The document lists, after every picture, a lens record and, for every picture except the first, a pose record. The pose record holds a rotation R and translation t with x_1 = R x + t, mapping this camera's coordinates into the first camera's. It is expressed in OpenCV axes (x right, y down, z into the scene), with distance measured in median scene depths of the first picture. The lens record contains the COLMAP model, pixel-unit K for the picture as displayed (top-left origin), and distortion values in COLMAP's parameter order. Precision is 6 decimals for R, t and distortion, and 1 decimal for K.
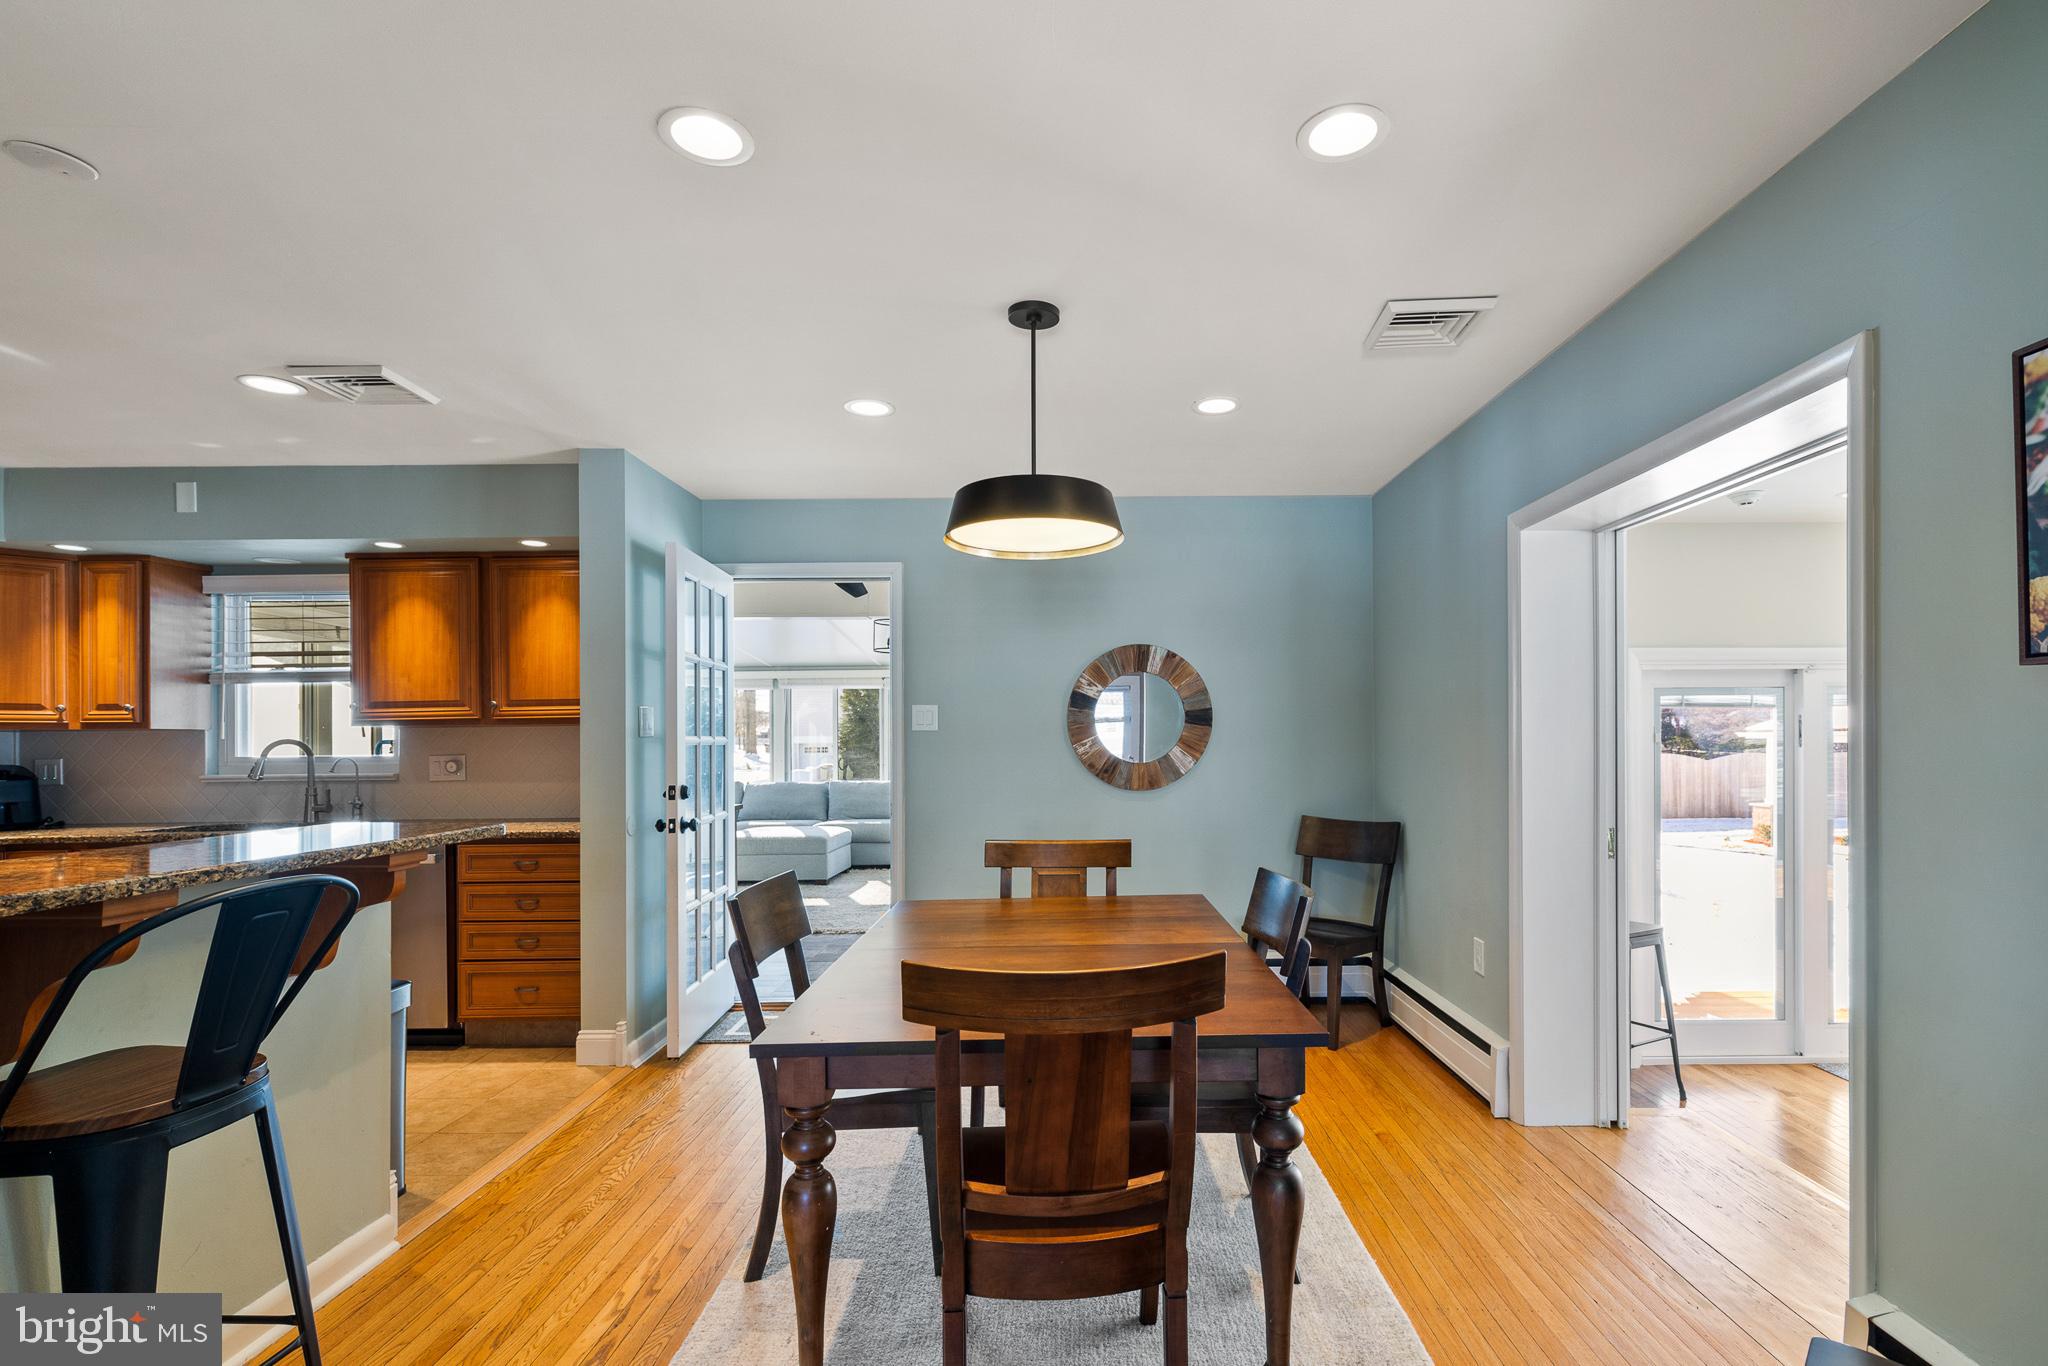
lens RADIAL K [[961.2, 0, 1067.2], [0, 961.2, 747.7], [0, 0, 1]] dist [-0.000889, 0.000072]
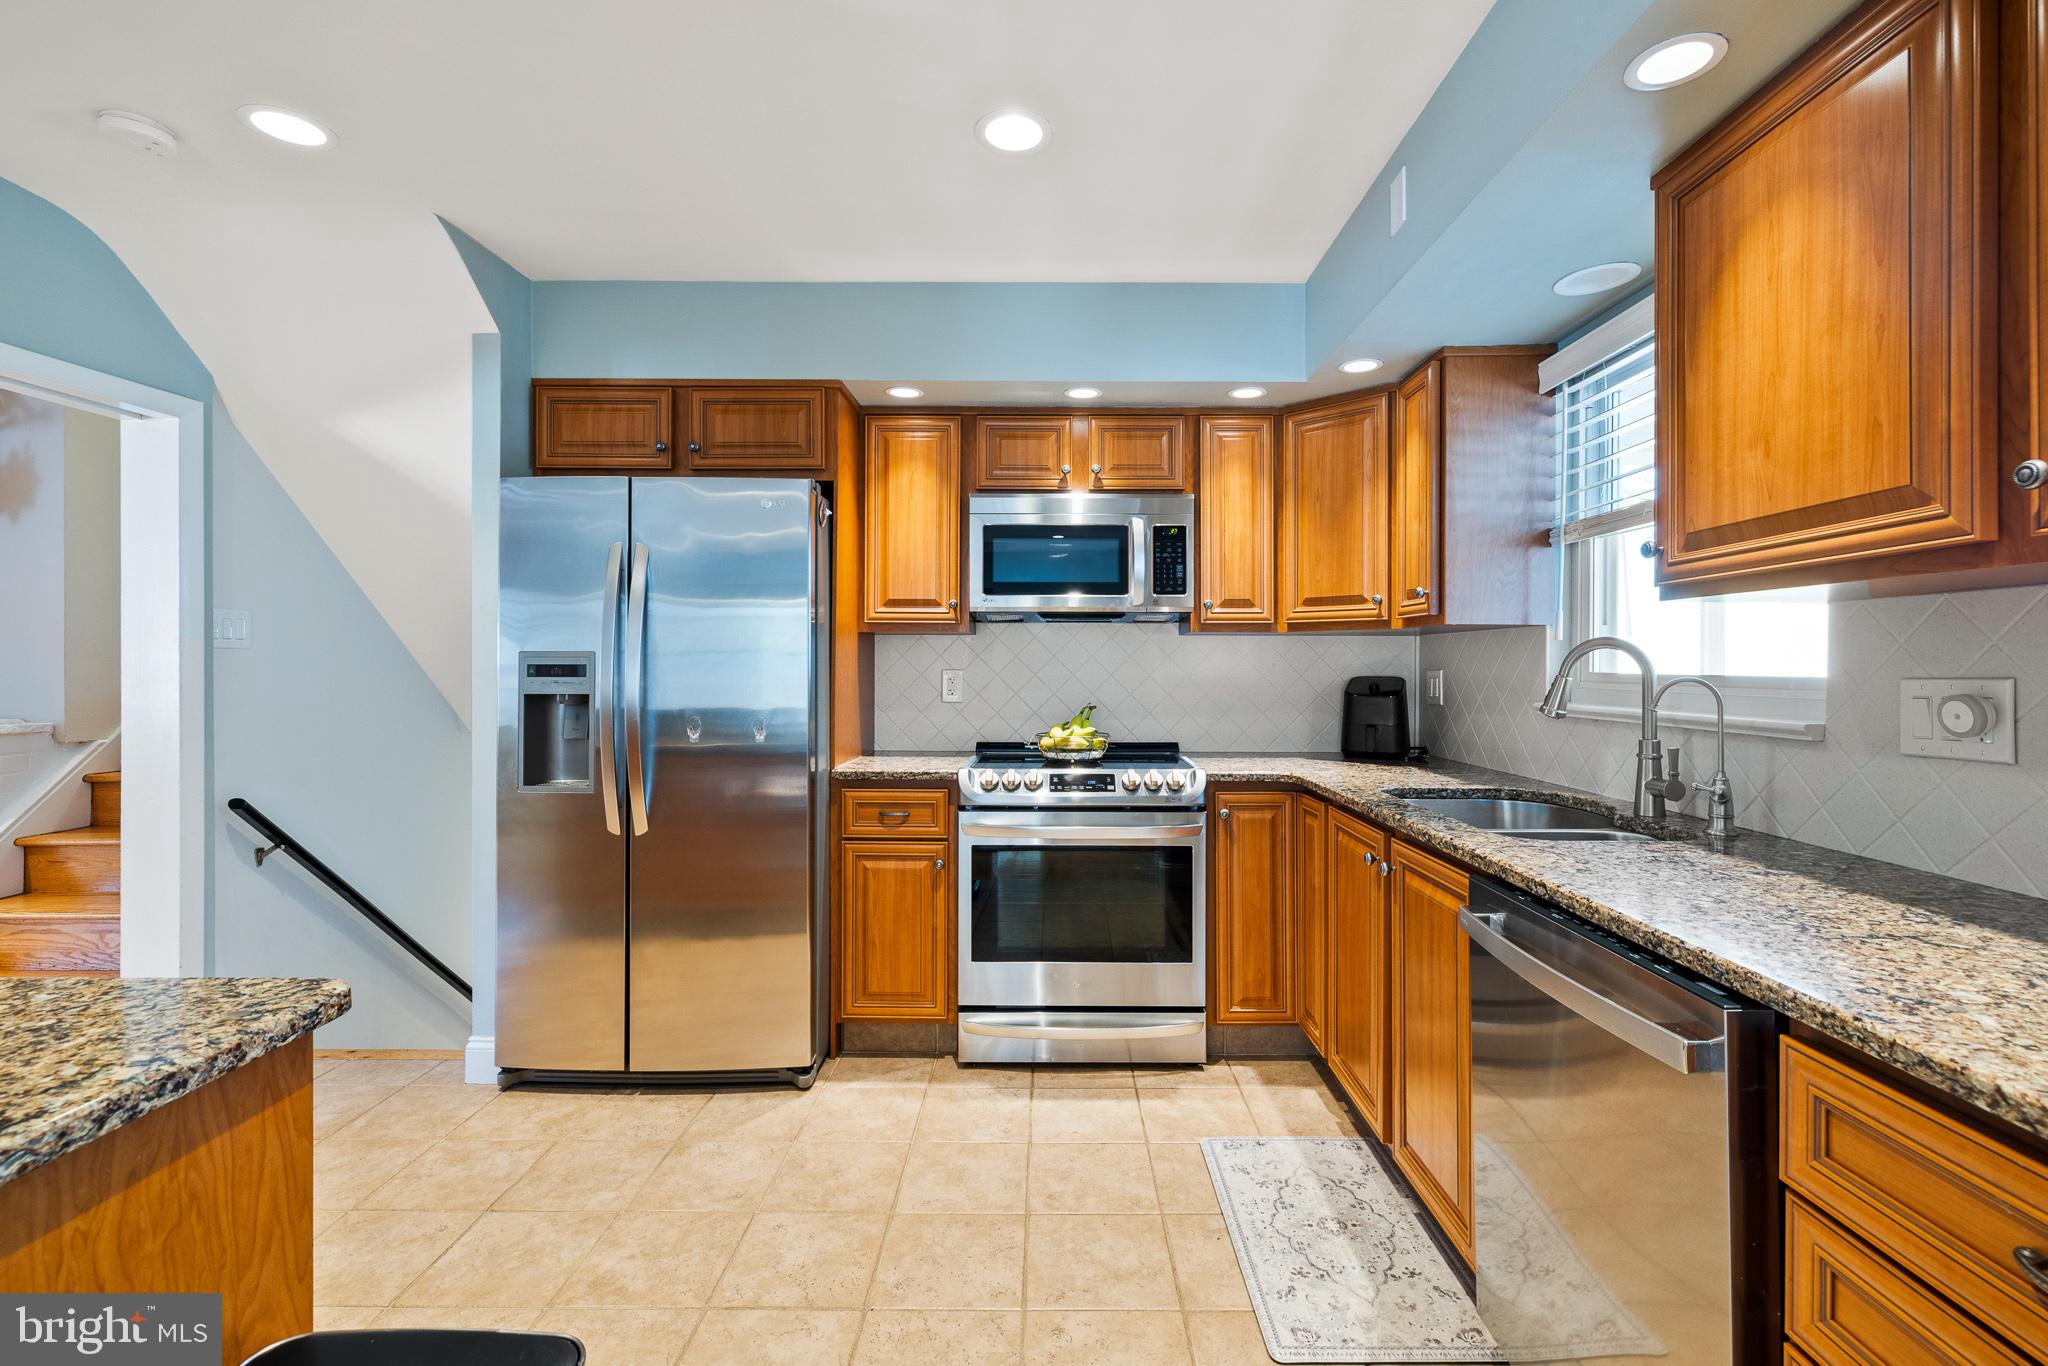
lens RADIAL K [[894.1, 0, 1033.0], [0, 894.1, 662.7], [0, 0, 1]] dist [0.000700, 0.000118]
pose [[-0.025315, 0.009366, -0.999636, -0.364861], [-0.001868, 0.999954, 0.009417, 0.000399], [0.999678, 0.002106, -0.025296, 0.751094]]
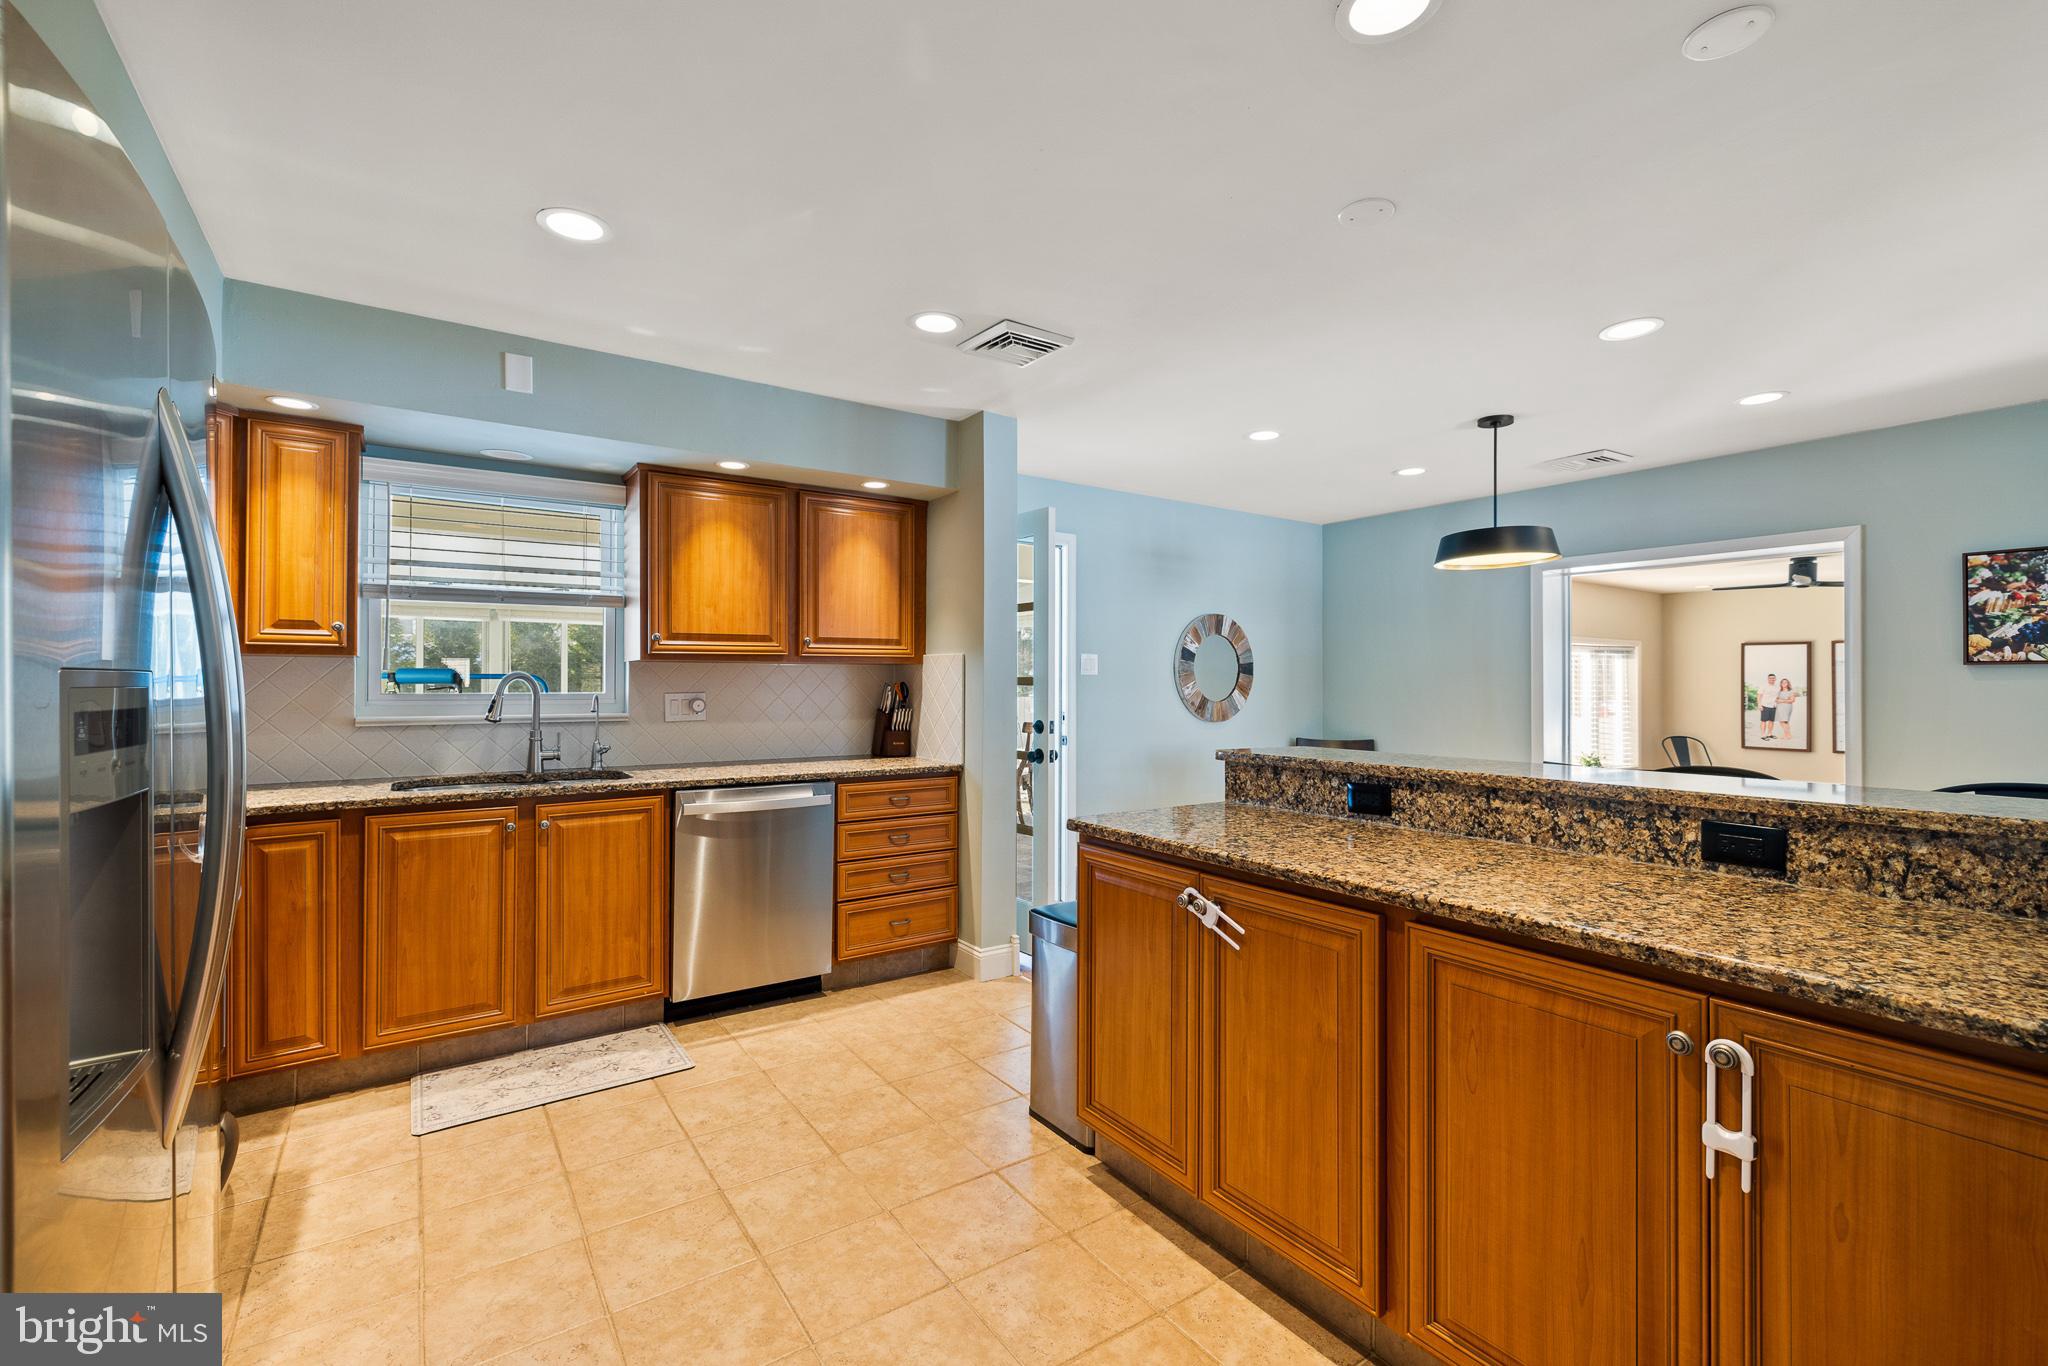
lens RADIAL K [[879.8, 0, 1021.4], [0, 879.8, 686.9], [0, 0, 1]] dist [-0.000488, -0.000192]
pose [[0.828332, 0.009364, 0.560159, -0.912895], [-0.007495, 0.999956, -0.005632, 0.004608], [-0.560187, 0.000466, 0.828366, 0.138460]]
